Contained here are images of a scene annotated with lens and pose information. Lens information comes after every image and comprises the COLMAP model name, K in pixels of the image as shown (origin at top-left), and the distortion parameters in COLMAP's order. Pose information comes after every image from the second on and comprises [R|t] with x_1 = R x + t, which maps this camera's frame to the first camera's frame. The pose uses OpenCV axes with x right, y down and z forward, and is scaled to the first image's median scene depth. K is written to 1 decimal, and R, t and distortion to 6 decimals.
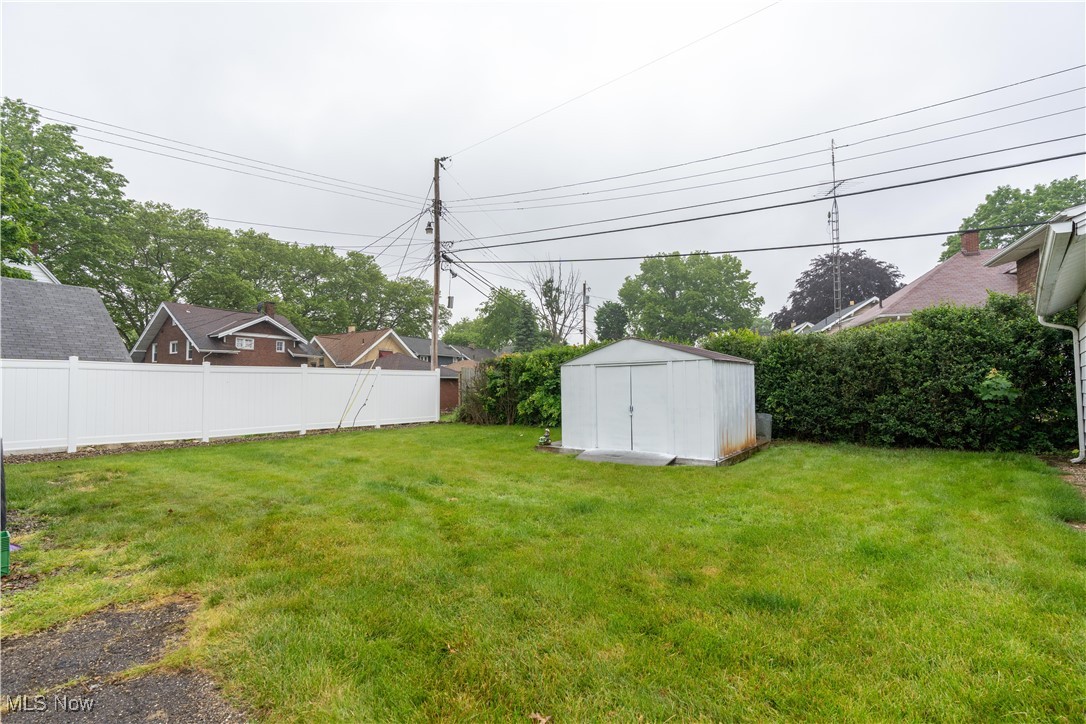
lens RADIAL K [[485.7, 0, 537.1], [0, 485.7, 365.3], [0, 0, 1]] dist [-0.009907, 0.004112]
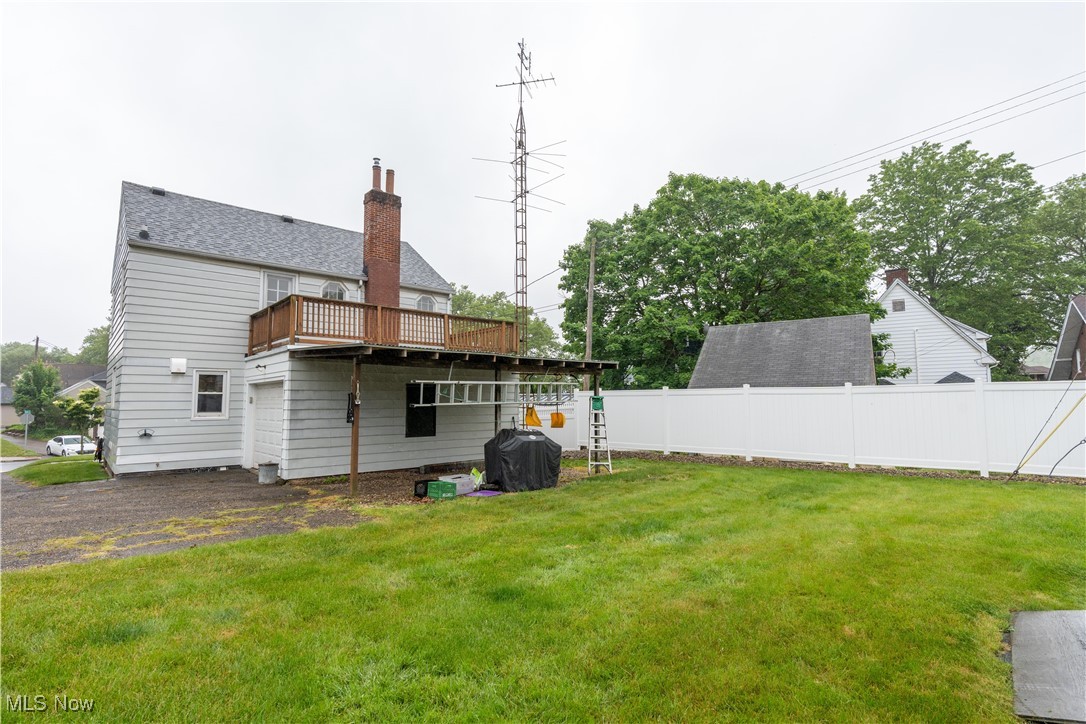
lens RADIAL K [[532.9, 0, 546.5], [0, 532.9, 362.4], [0, 0, 1]] dist [-0.010036, 0.000763]
pose [[-0.033109, -0.073023, -0.996781, 0.109504], [0.047142, 0.996103, -0.074540, 0.000857], [0.998339, -0.049459, -0.029537, 0.130099]]
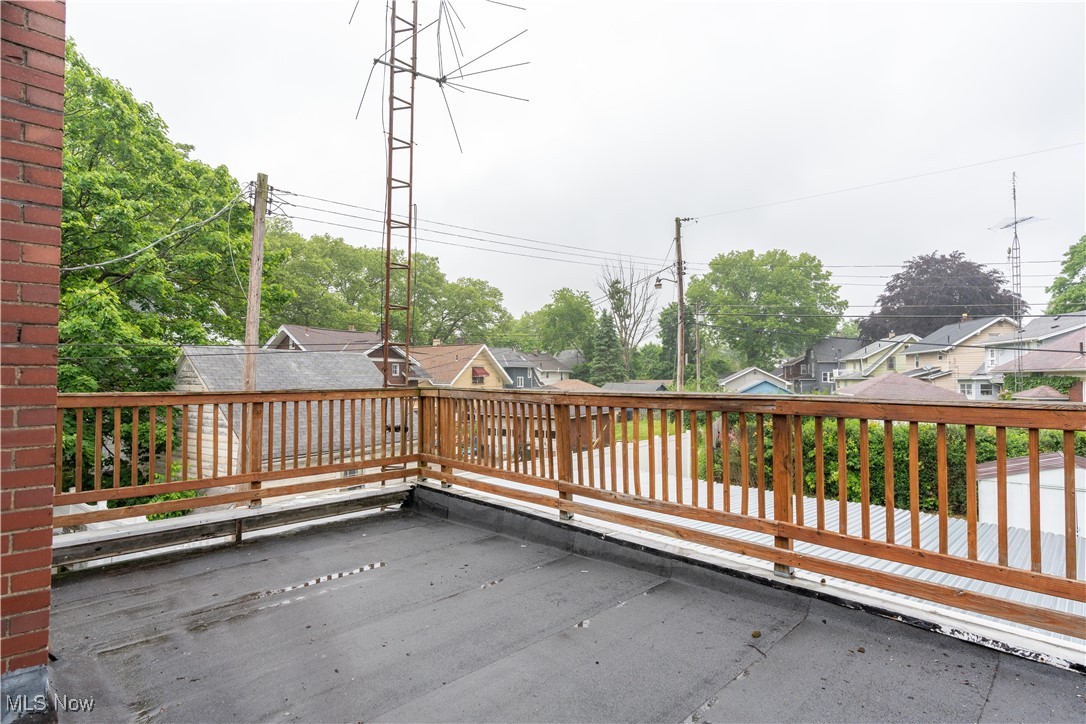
lens RADIAL K [[532.9, 0, 549.1], [0, 532.9, 362.1], [0, 0, 1]] dist [-0.010036, 0.000763]
pose [[0.999901, 0.007412, -0.011957, -0.212952], [-0.007332, 0.999951, 0.006721, -0.062606], [0.012006, -0.006633, 0.999906, -0.047912]]
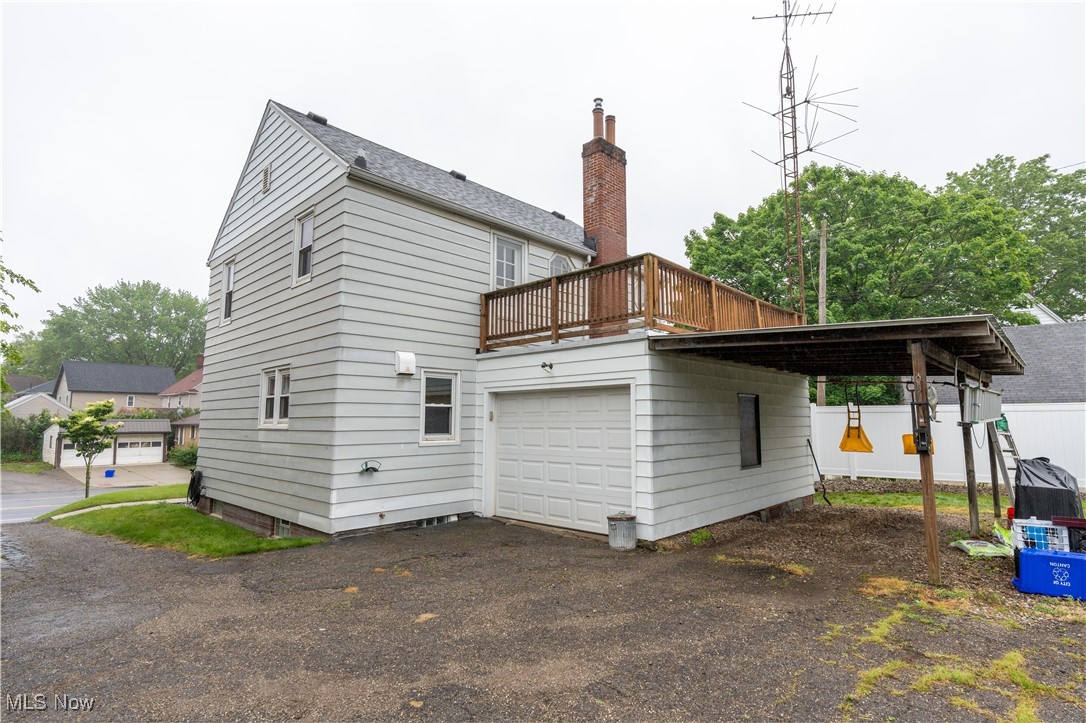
lens RADIAL K [[551.0, 0, 577.1], [0, 551.0, 361.6], [0, 0, 1]] dist [-0.003449, 0.001072]
pose [[0.073685, -0.105666, -0.991668, 0.024259], [0.044457, 0.993731, -0.102582, -0.006243], [0.996290, -0.036528, 0.077920, -0.040990]]
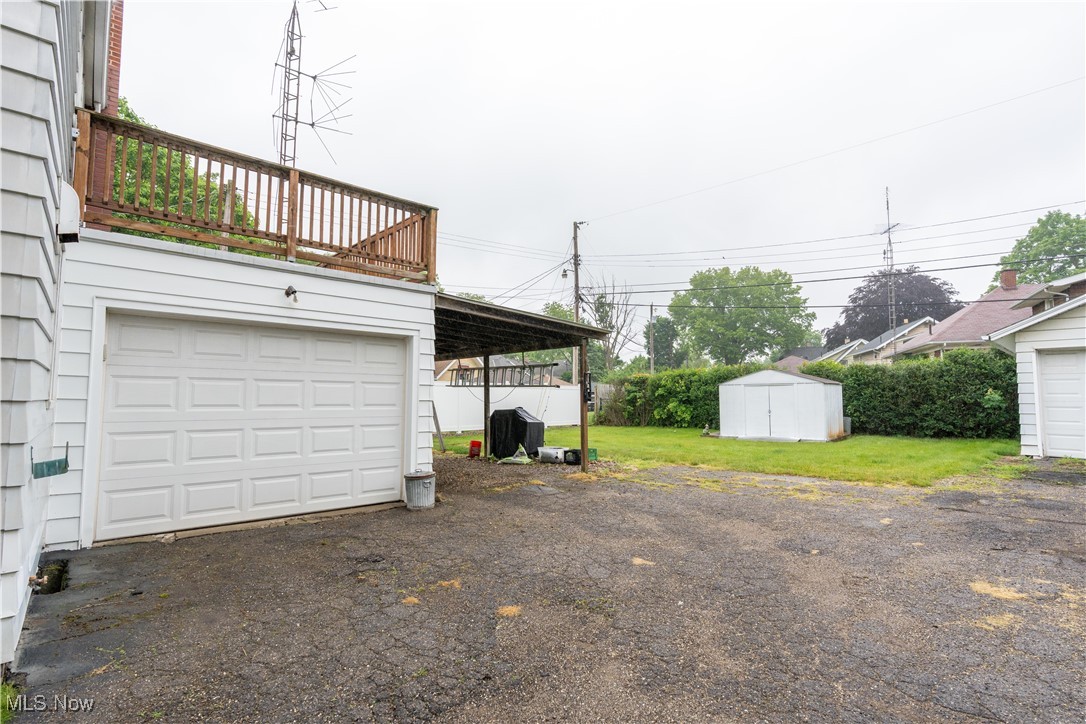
lens RADIAL K [[507.2, 0, 544.8], [0, 507.2, 364.7], [0, 0, 1]] dist [-0.010840, 0.003455]
pose [[0.998930, 0.005467, -0.045931, -0.104373], [-0.006659, 0.999644, -0.025848, -0.004171], [0.045773, 0.026127, 0.998610, -0.163128]]
